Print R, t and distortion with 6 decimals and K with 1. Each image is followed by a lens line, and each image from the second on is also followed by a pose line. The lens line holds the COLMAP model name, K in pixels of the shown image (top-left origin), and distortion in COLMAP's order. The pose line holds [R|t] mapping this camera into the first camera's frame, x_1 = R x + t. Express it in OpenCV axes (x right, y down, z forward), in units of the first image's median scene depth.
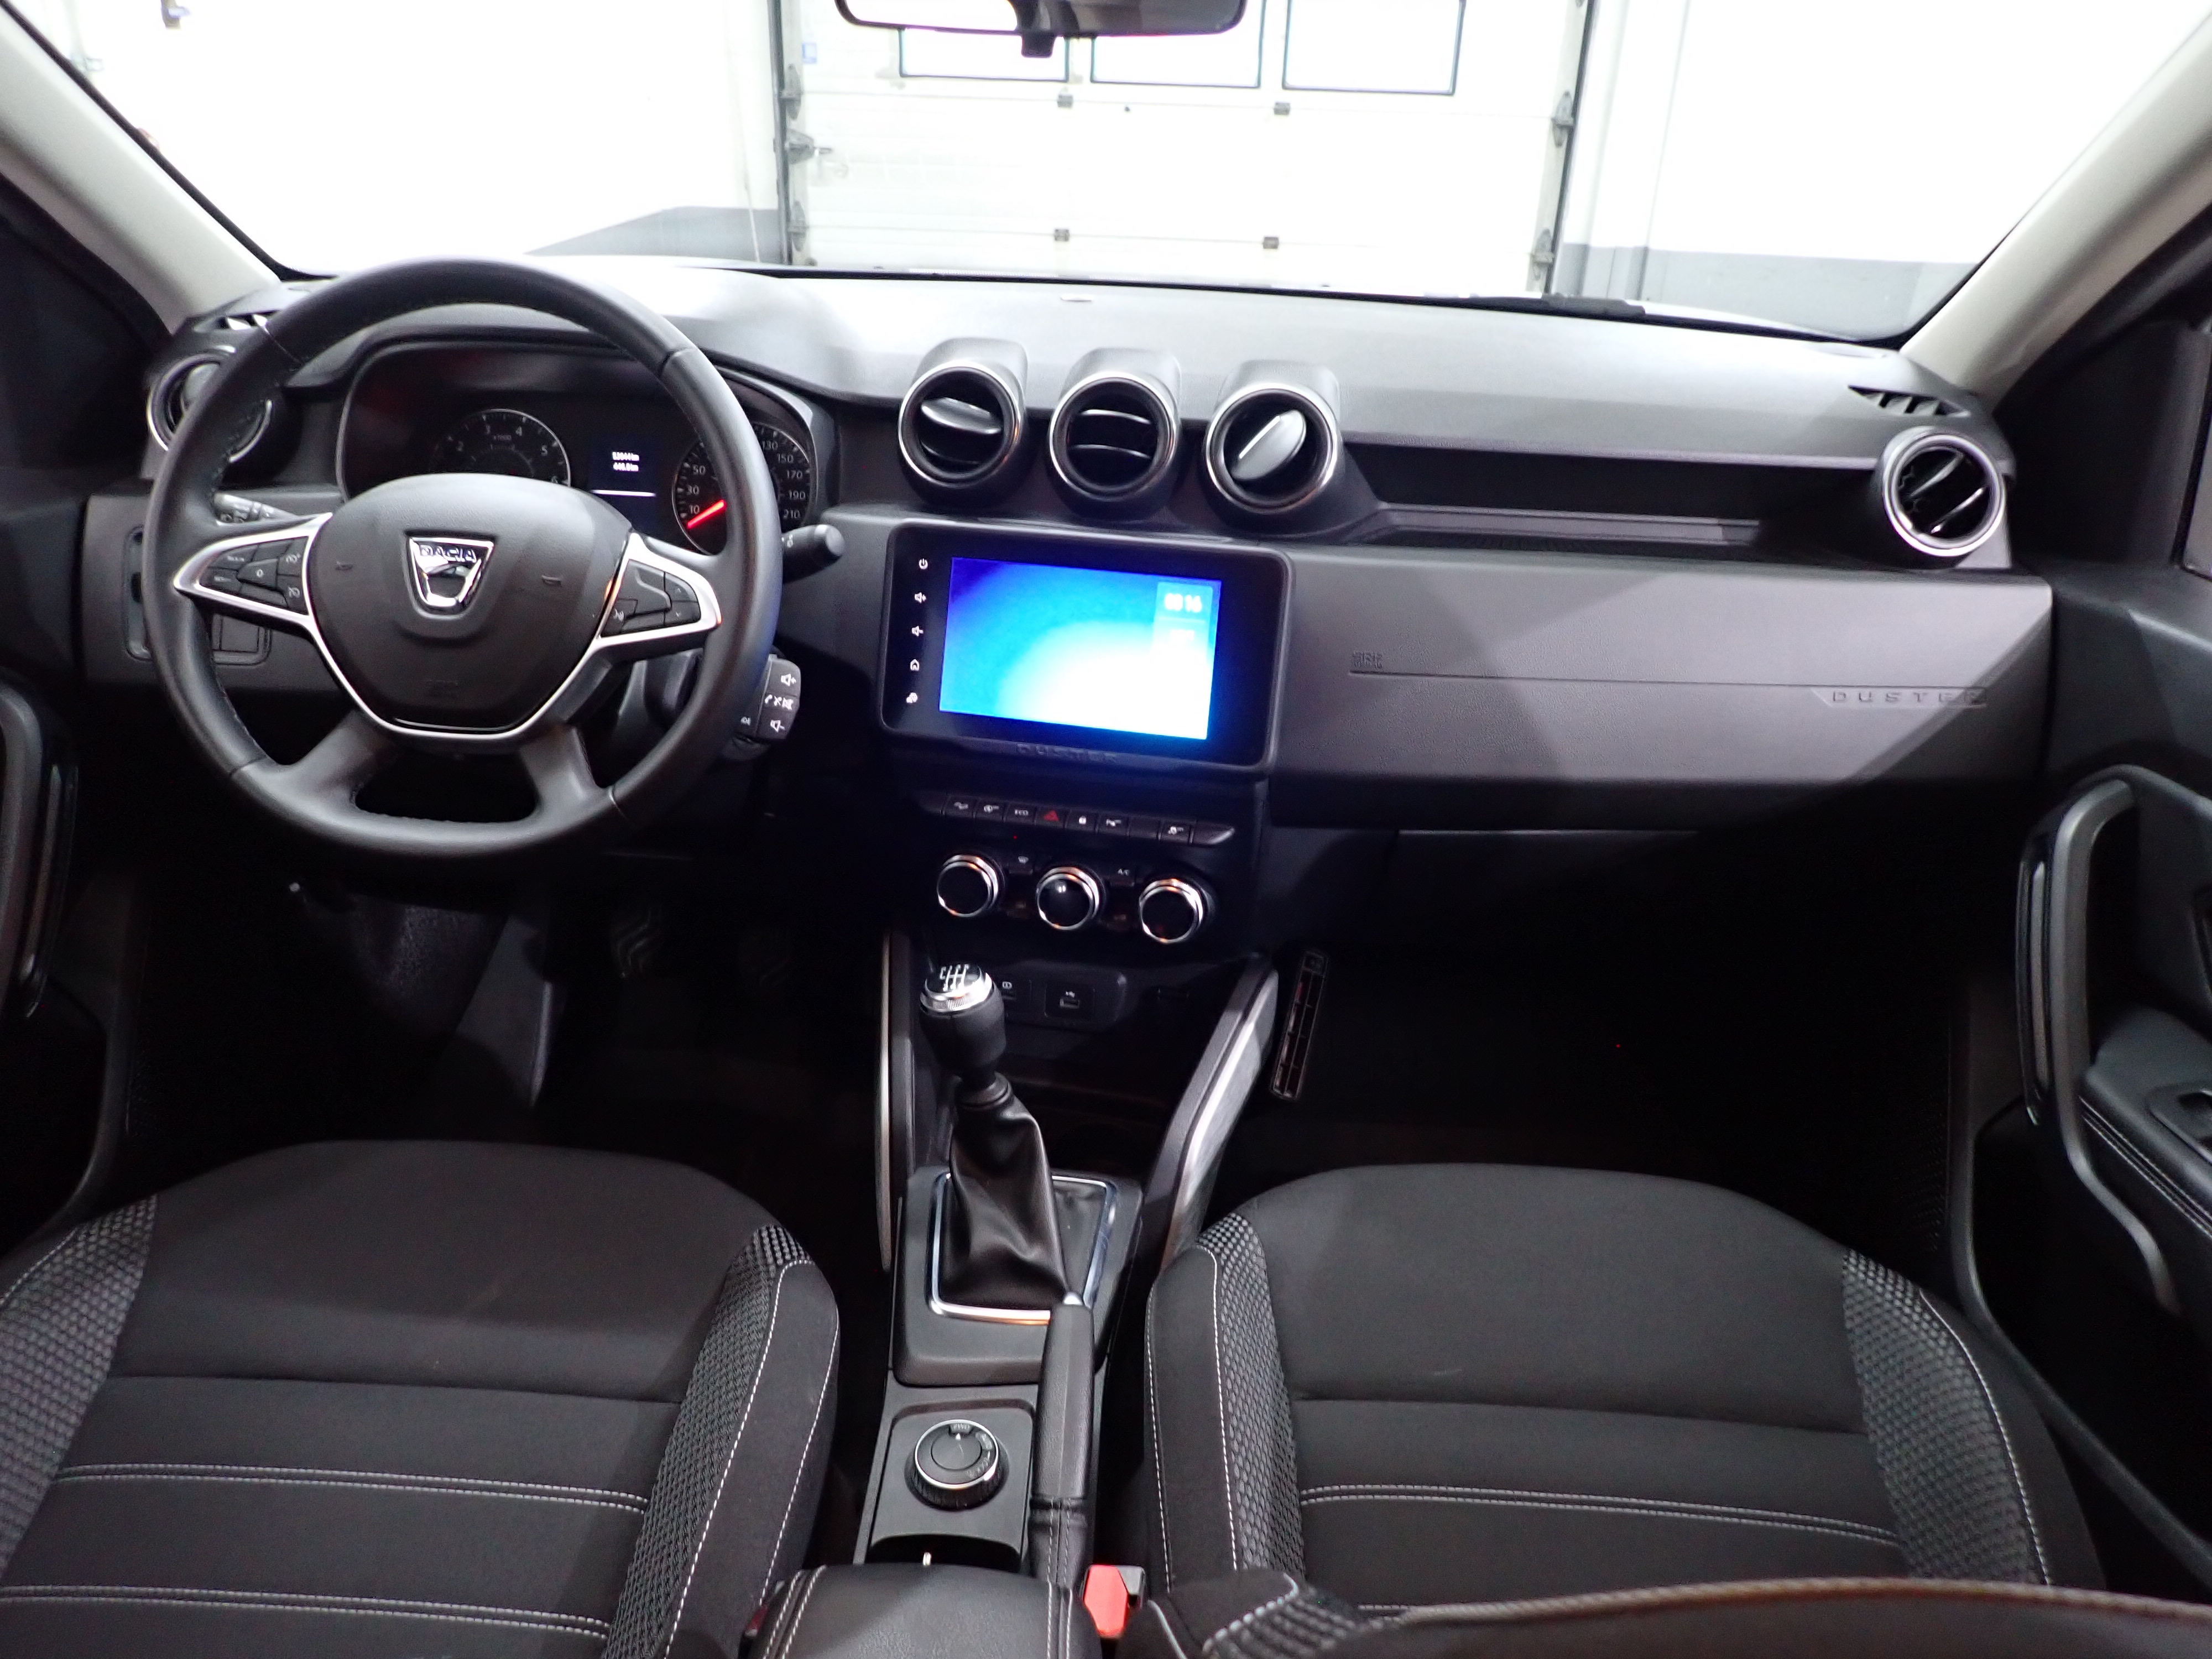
lens RADIAL K [[1595.3, 0, 1112.4], [0, 1595.3, 815.8], [0, 0, 1]] dist [-0.019429, 0.000272]
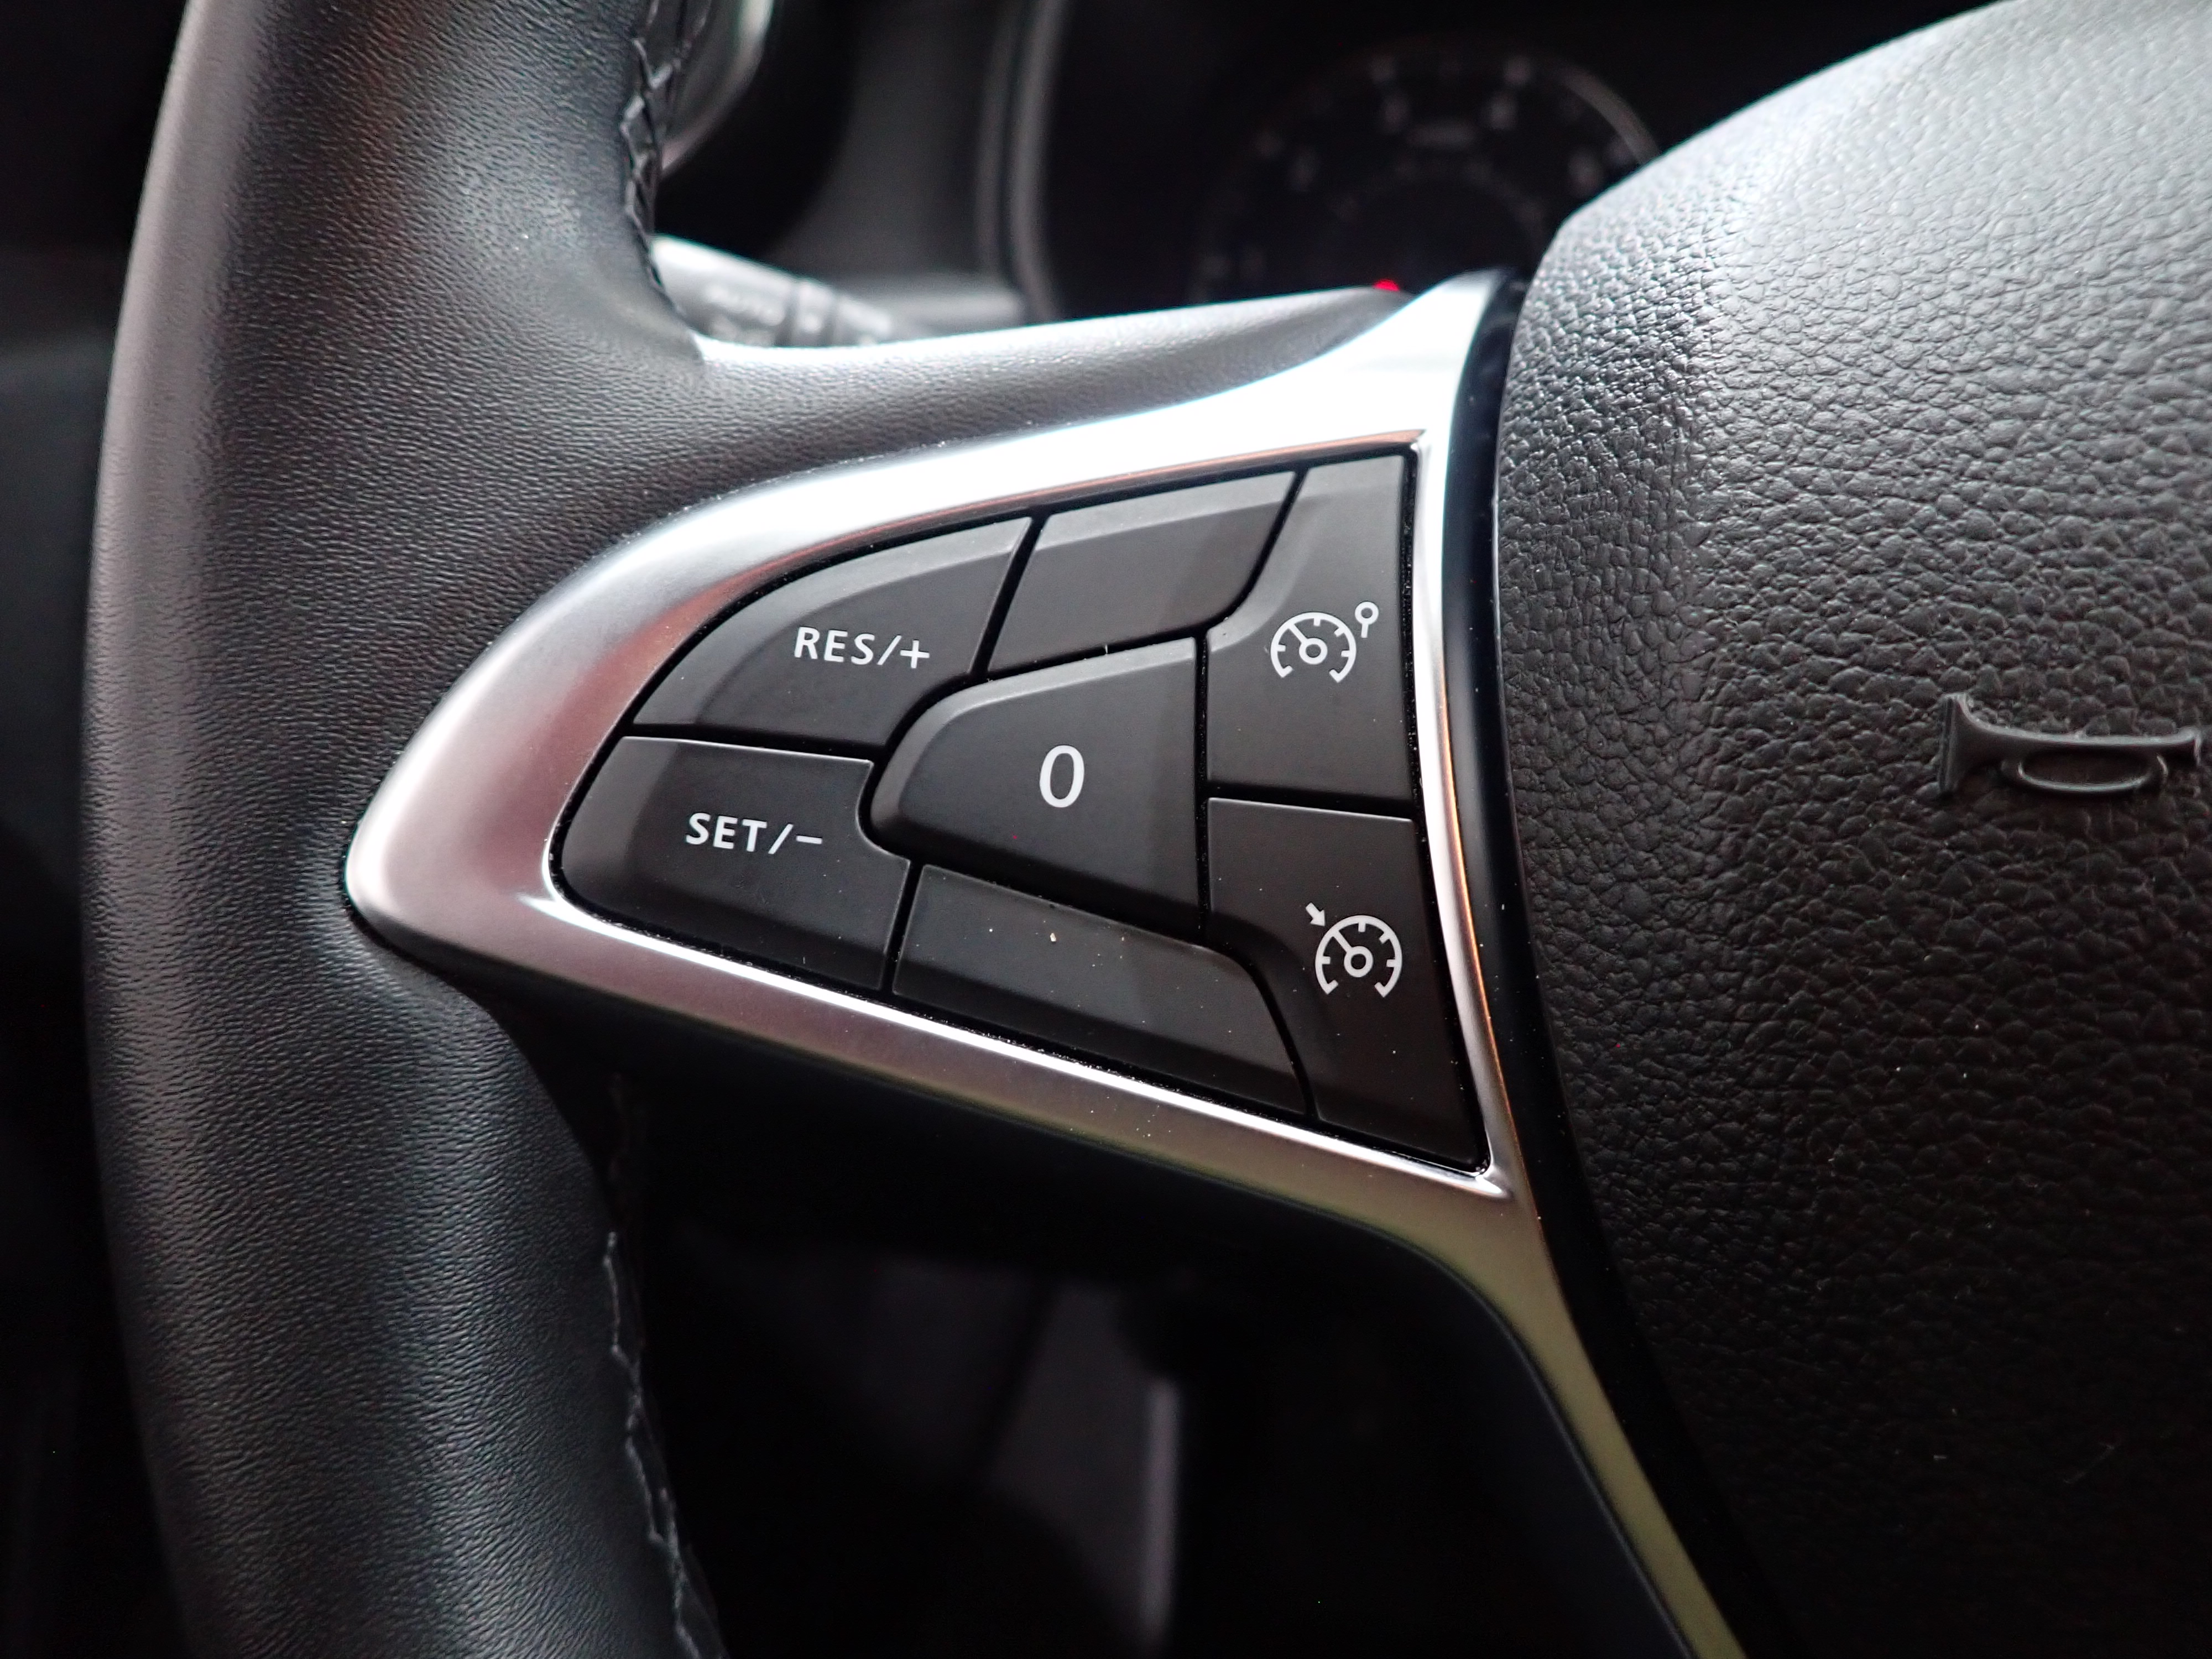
lens RADIAL K [[1595.3, 0, 1111.6], [0, 1595.3, 832.2], [0, 0, 1]] dist [-0.019429, 0.000272]
pose [[0.988893, 0.018608, -0.147460, -0.332161], [-0.011793, 0.998827, 0.046959, -0.099029], [0.148161, -0.044699, 0.987953, 0.570546]]
